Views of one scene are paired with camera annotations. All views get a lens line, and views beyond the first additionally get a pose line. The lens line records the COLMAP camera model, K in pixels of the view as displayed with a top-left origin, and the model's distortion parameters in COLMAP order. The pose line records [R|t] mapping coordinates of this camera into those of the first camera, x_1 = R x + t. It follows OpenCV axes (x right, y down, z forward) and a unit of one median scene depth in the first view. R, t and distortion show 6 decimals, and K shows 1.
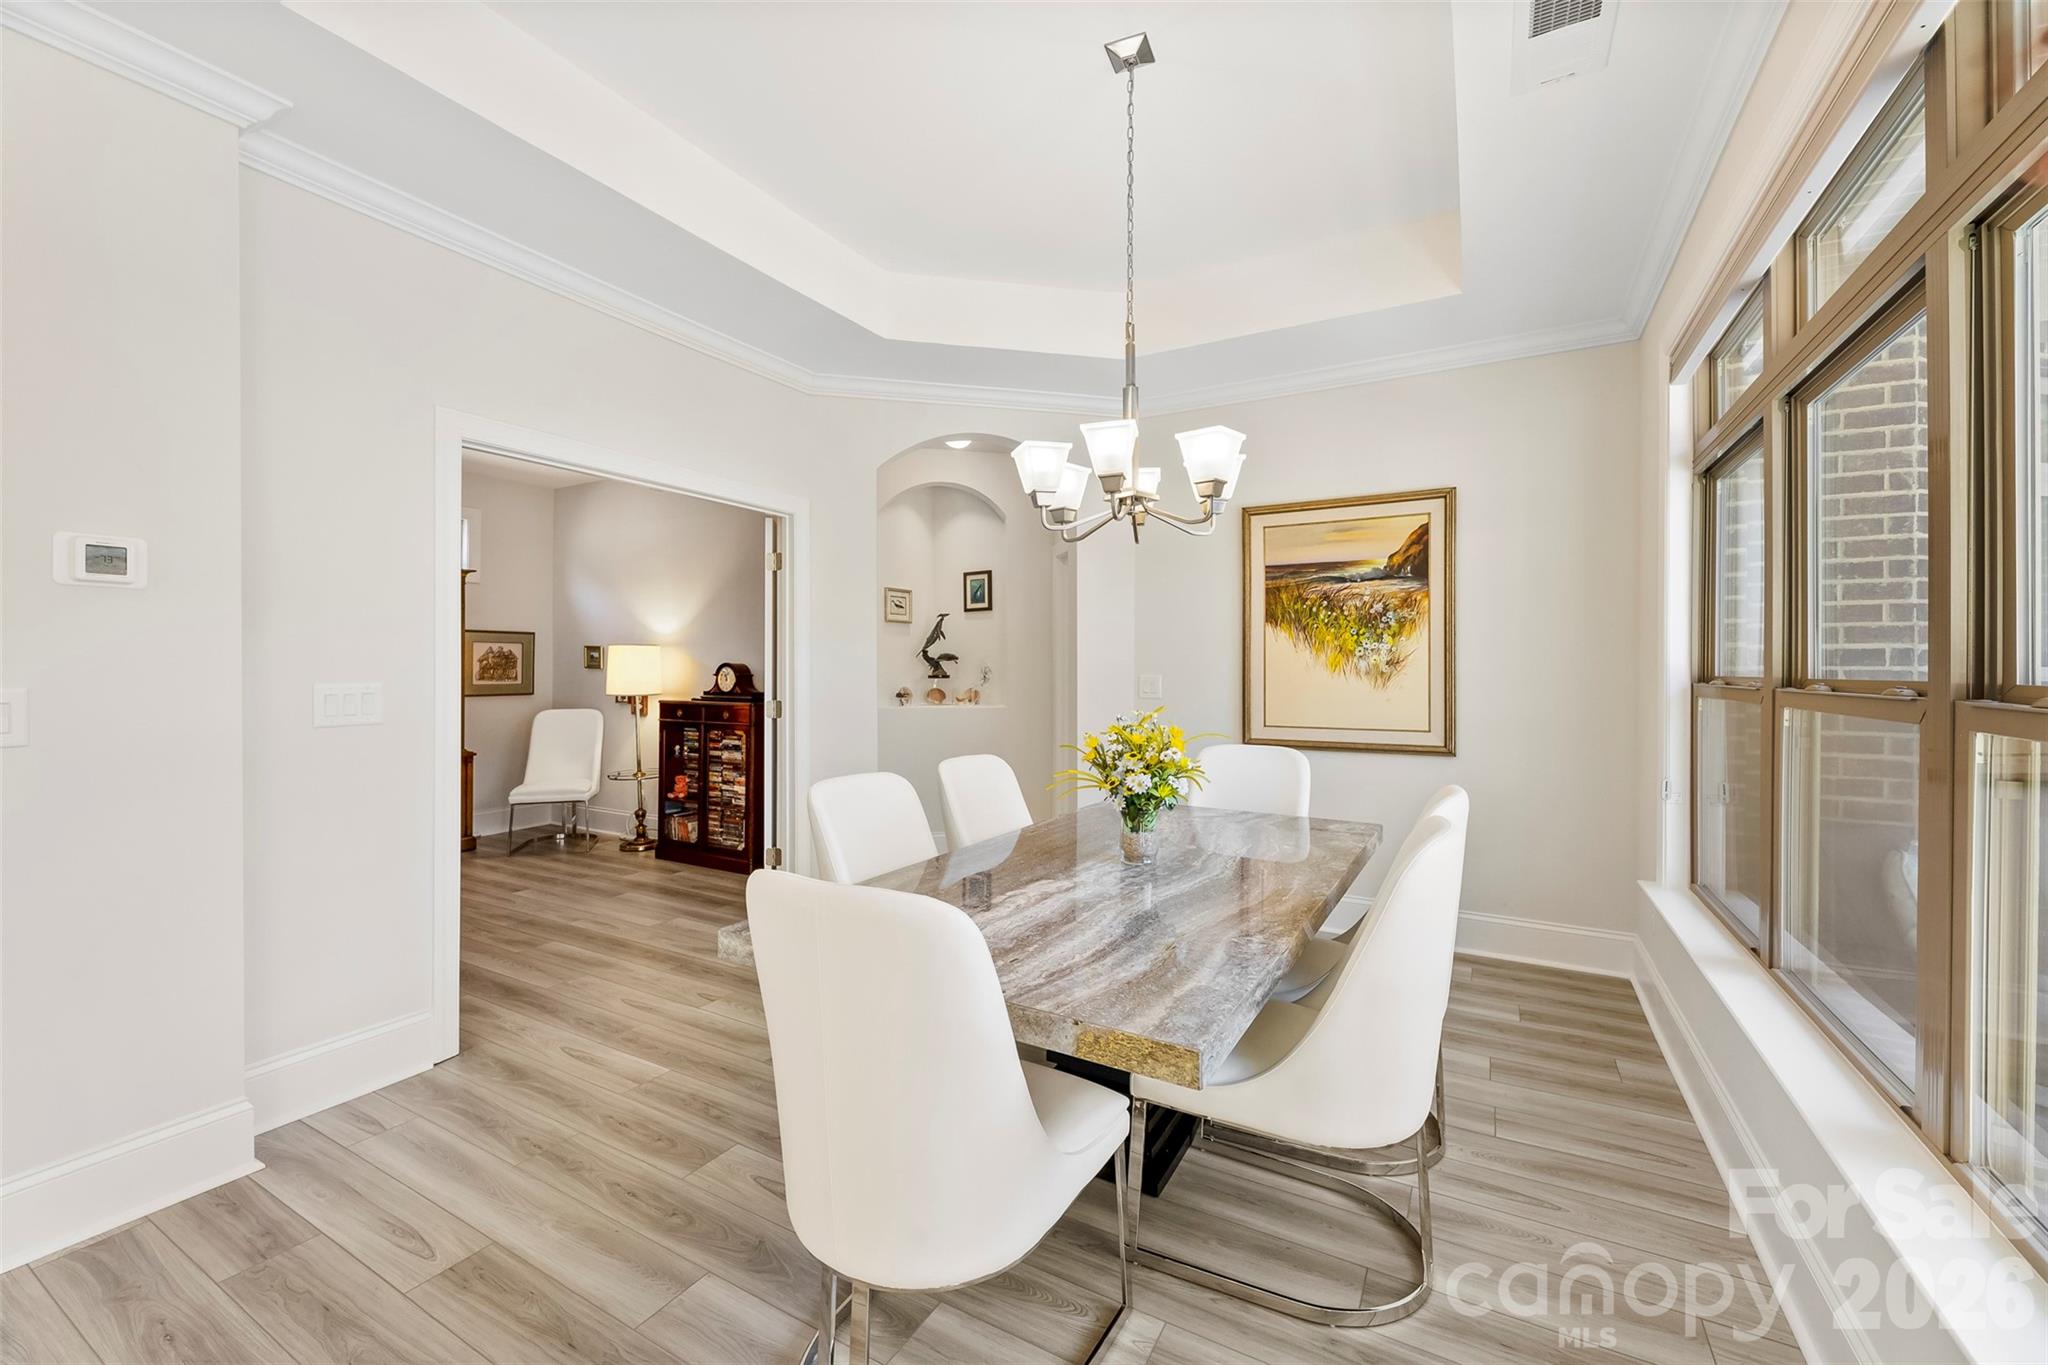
lens RADIAL K [[830.1, 0, 1005.8], [0, 830.1, 669.4], [0, 0, 1]] dist [-0.001803, 0.002205]
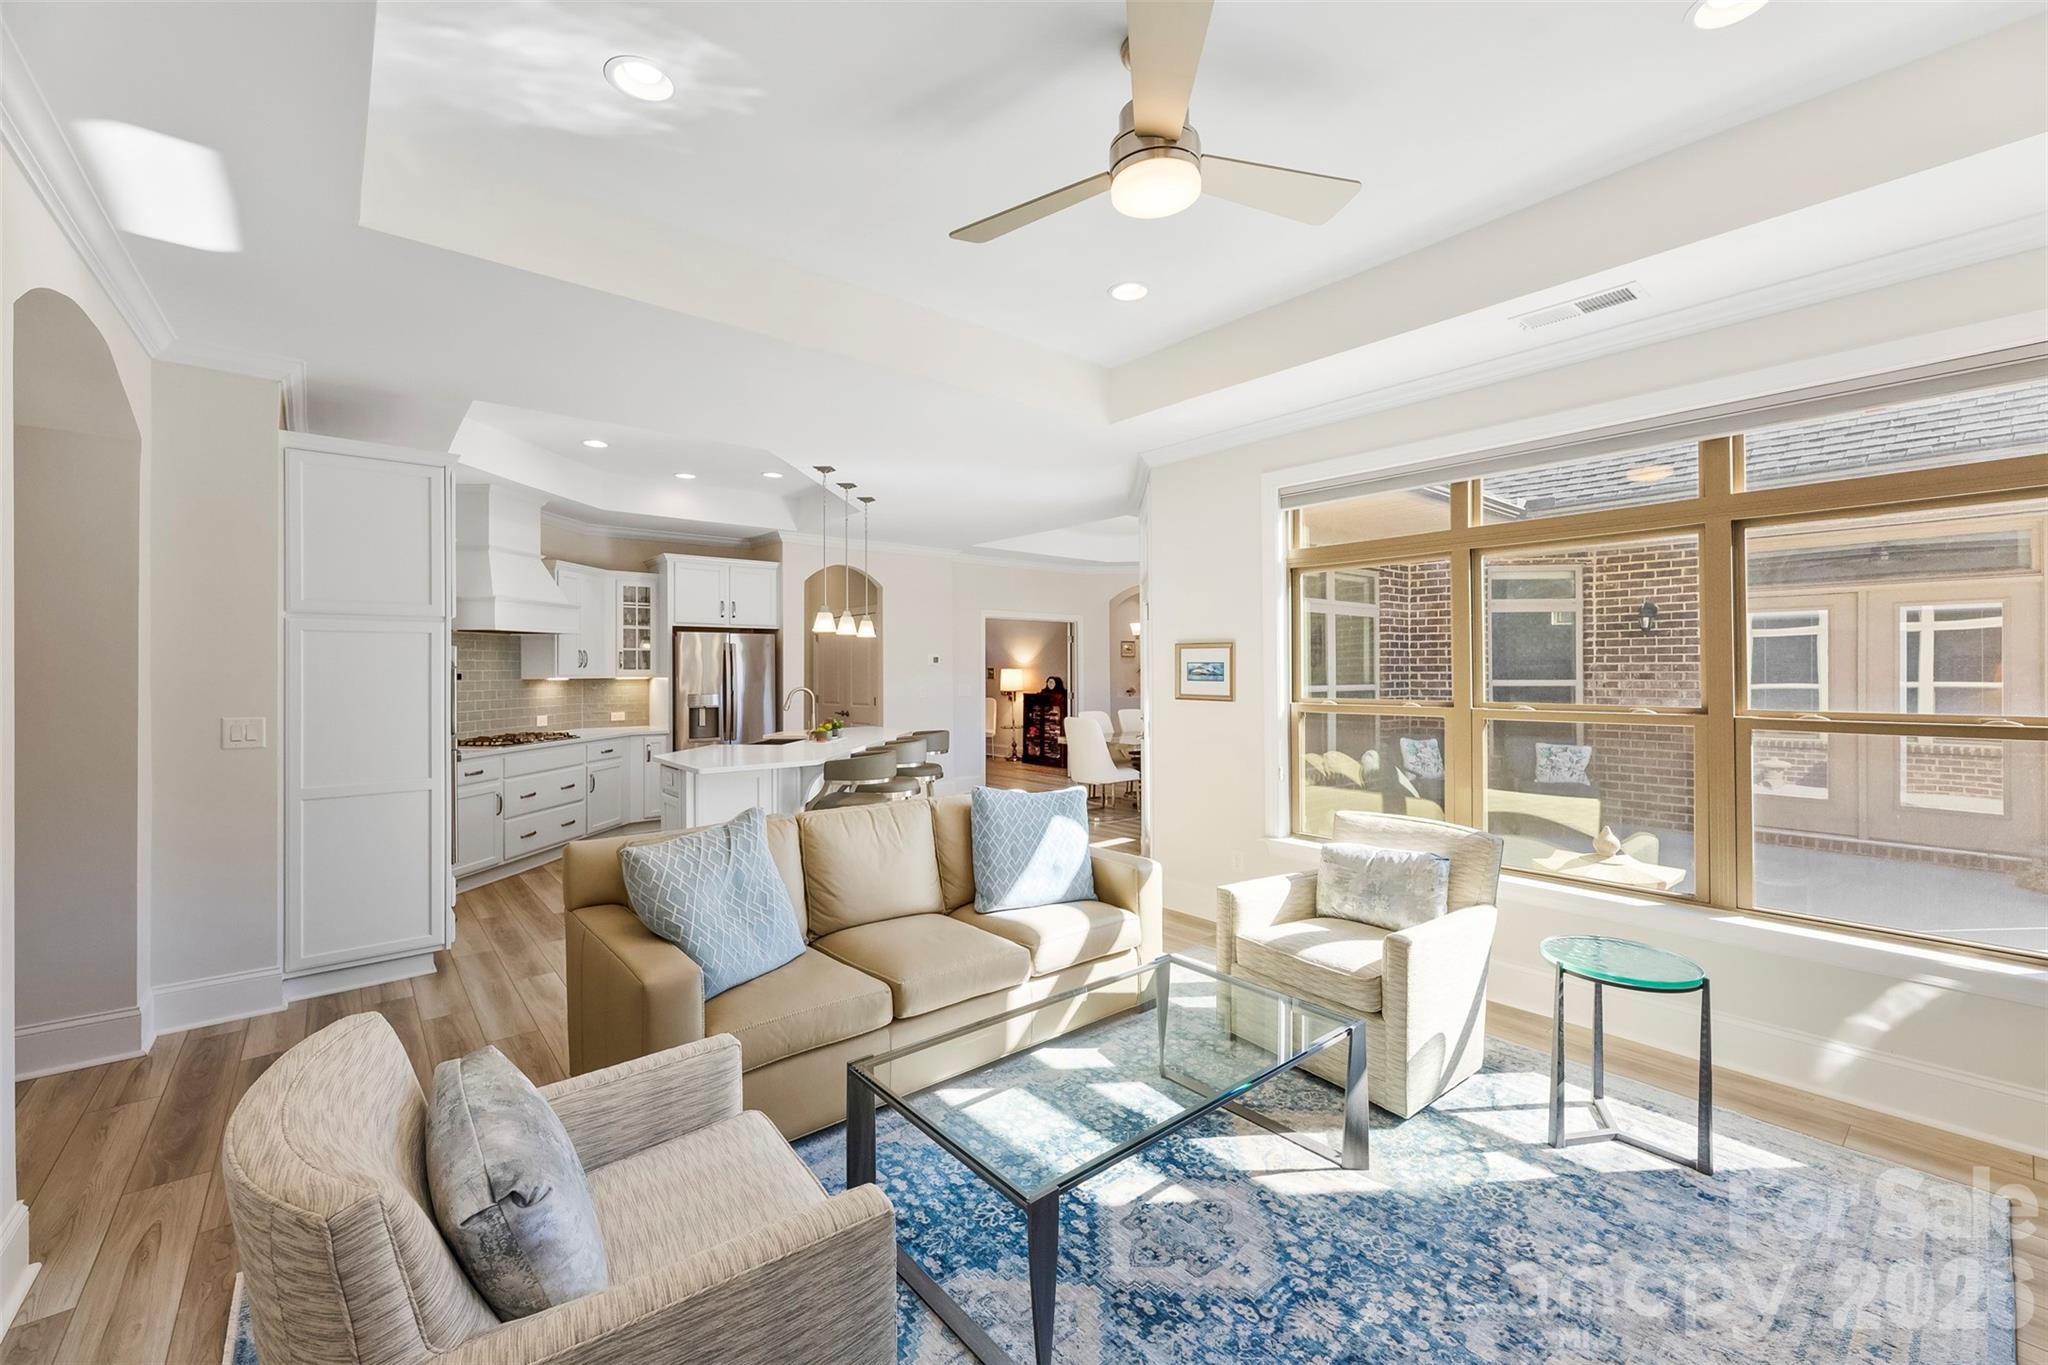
lens RADIAL K [[830.1, 0, 1022.9], [0, 830.1, 668.5], [0, 0, 1]] dist [-0.001803, 0.002205]
pose [[0.941607, -0.006239, -0.336655, 0.464652], [0.004576, 0.999973, -0.005731, -0.024491], [0.336682, 0.003856, 0.941610, -1.528171]]
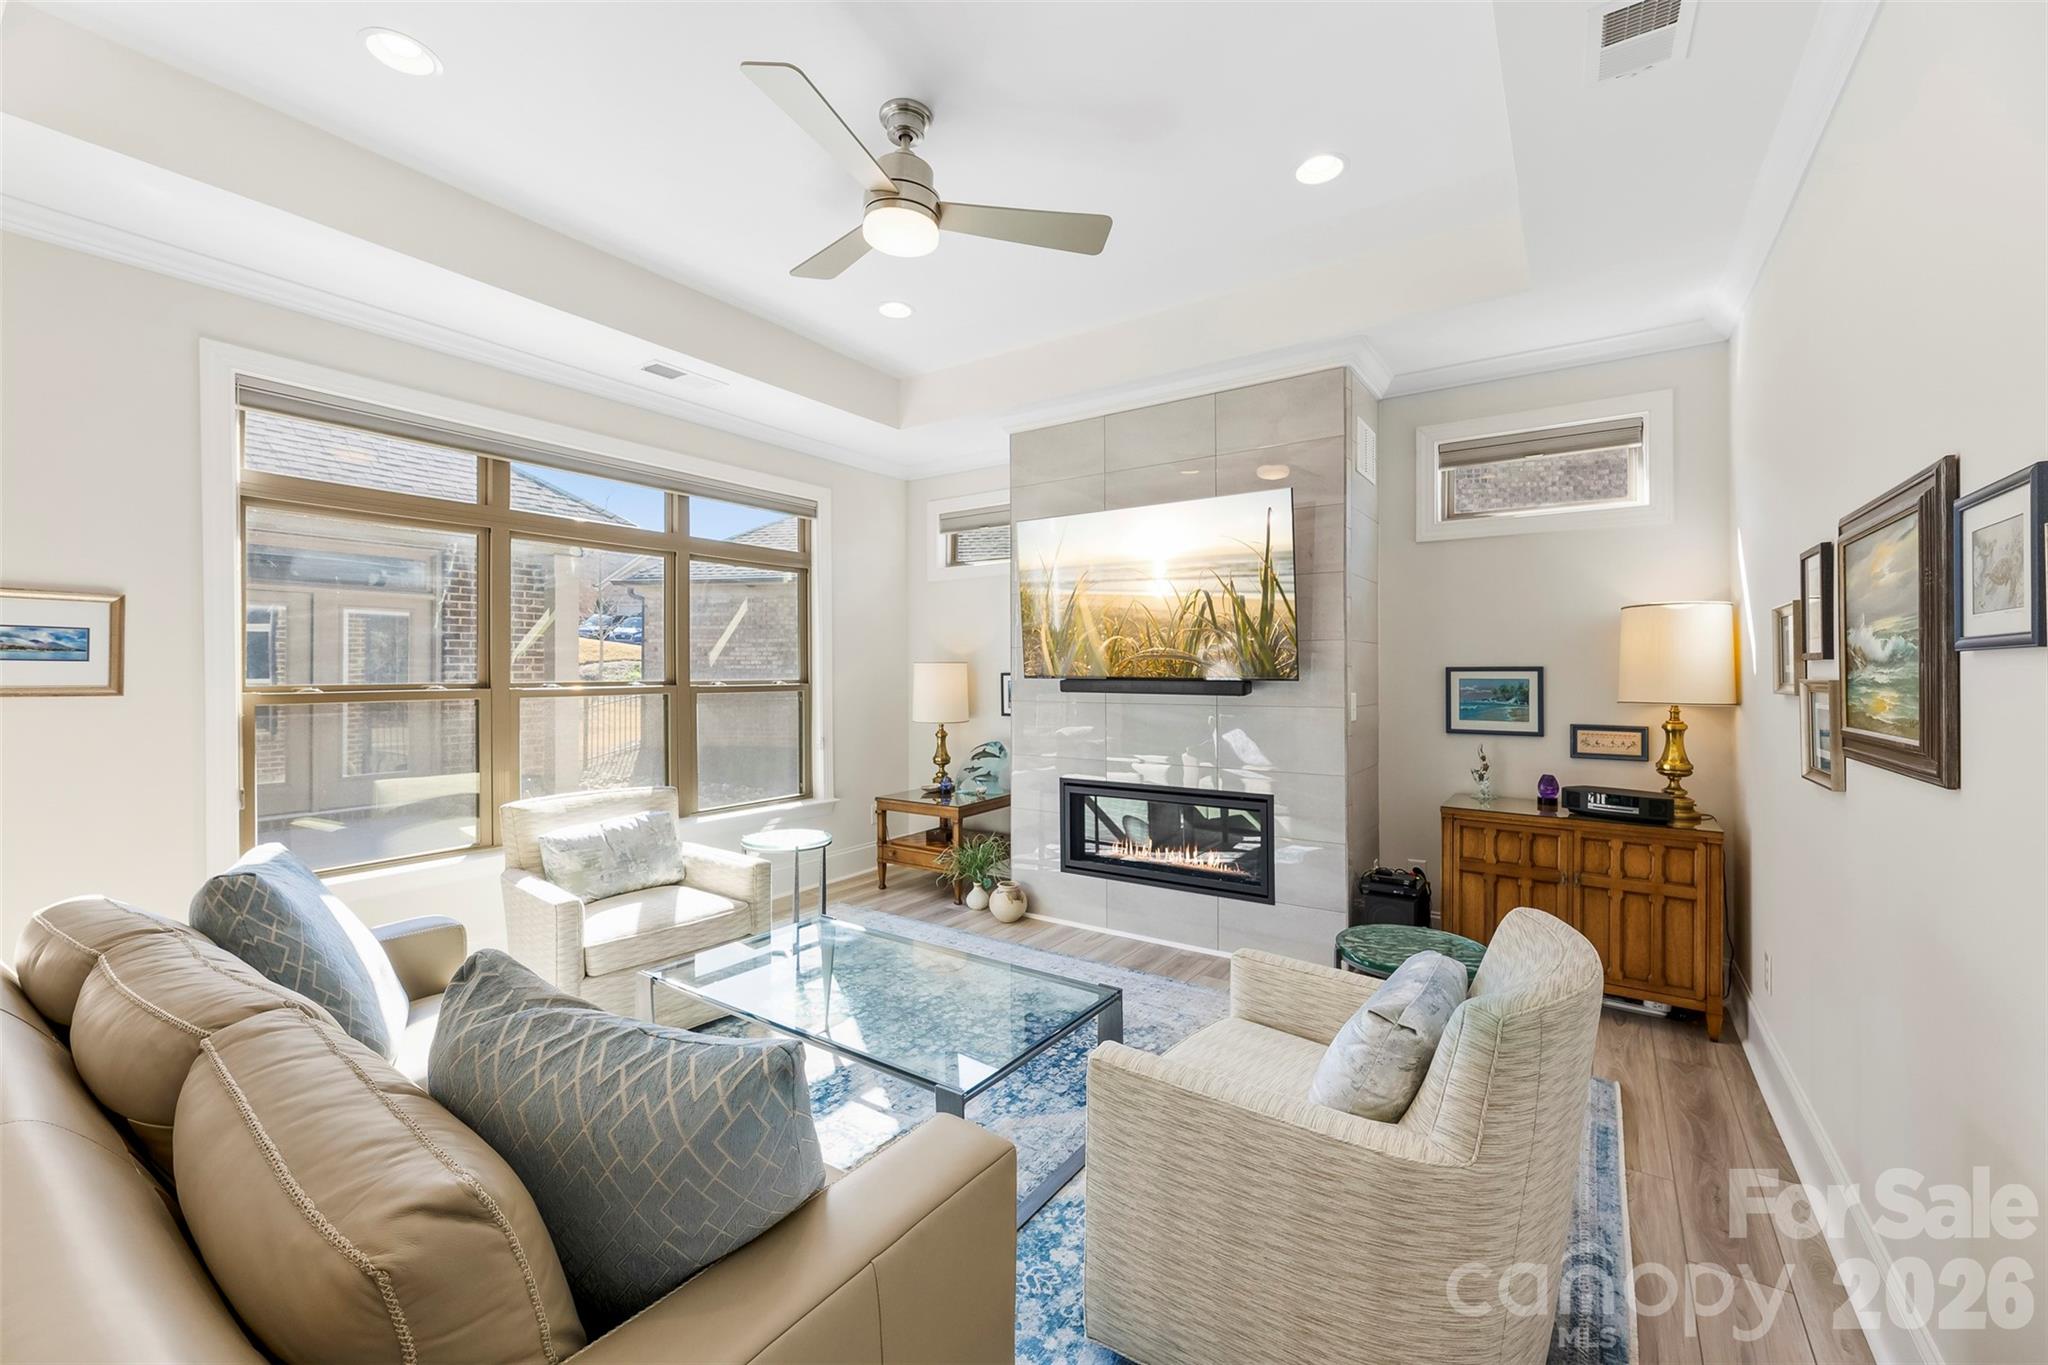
lens RADIAL K [[830.1, 0, 1011.7], [0, 830.1, 677.4], [0, 0, 1]] dist [-0.001803, 0.002205]
pose [[0.071046, -0.011765, 0.997404, -0.247096], [0.000861, 0.999931, 0.011733, -0.006396], [-0.997473, 0.000025, 0.071052, -1.129295]]
